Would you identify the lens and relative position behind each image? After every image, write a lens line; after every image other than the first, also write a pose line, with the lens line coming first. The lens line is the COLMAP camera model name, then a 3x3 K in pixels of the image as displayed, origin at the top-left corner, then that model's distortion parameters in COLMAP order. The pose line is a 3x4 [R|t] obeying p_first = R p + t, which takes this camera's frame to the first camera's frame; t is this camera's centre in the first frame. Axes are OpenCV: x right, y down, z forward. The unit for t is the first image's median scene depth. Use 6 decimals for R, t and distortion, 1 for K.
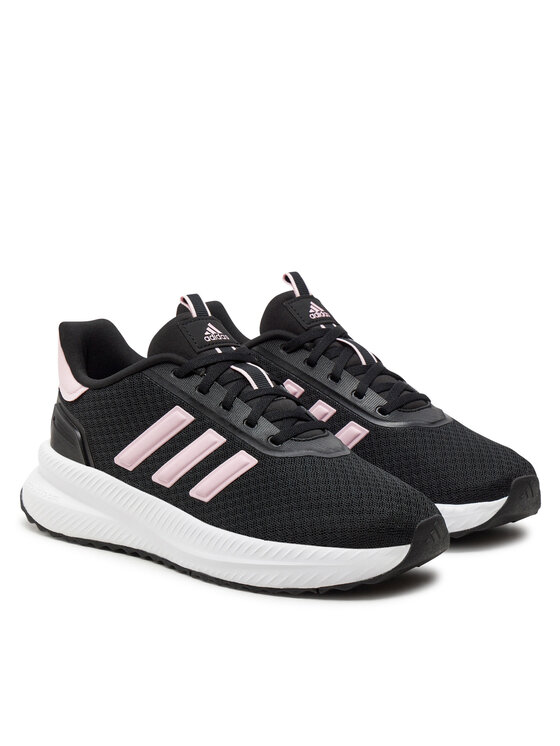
lens RADIAL K [[2193.2, 0, 280.1], [0, 2193.2, 372.8], [0, 0, 1]] dist [0.168041, 0.000000]
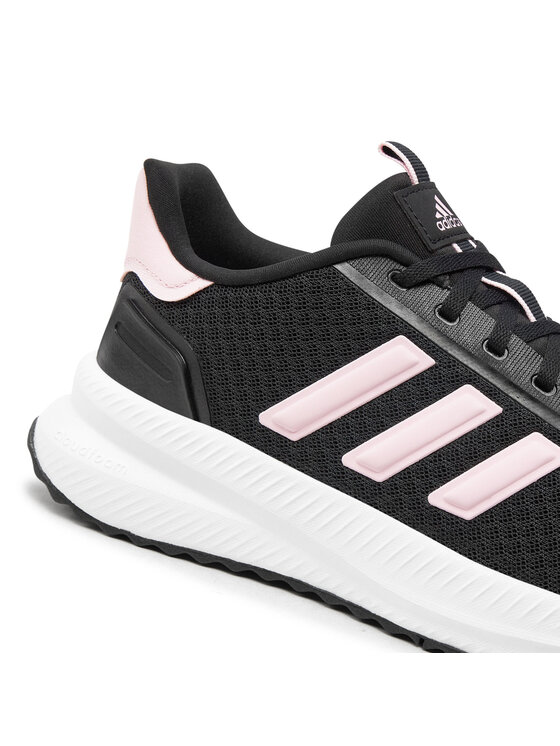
lens RADIAL K [[1041.6, 0, 279.8], [0, 1041.6, 374.8], [0, 0, 1]] dist [-0.053614, 0.000000]
pose [[0.903903, 0.080061, 0.420177, -0.183992], [-0.121247, 0.989993, 0.072198, 0.009236], [-0.410192, -0.116205, 0.904565, 0.762545]]
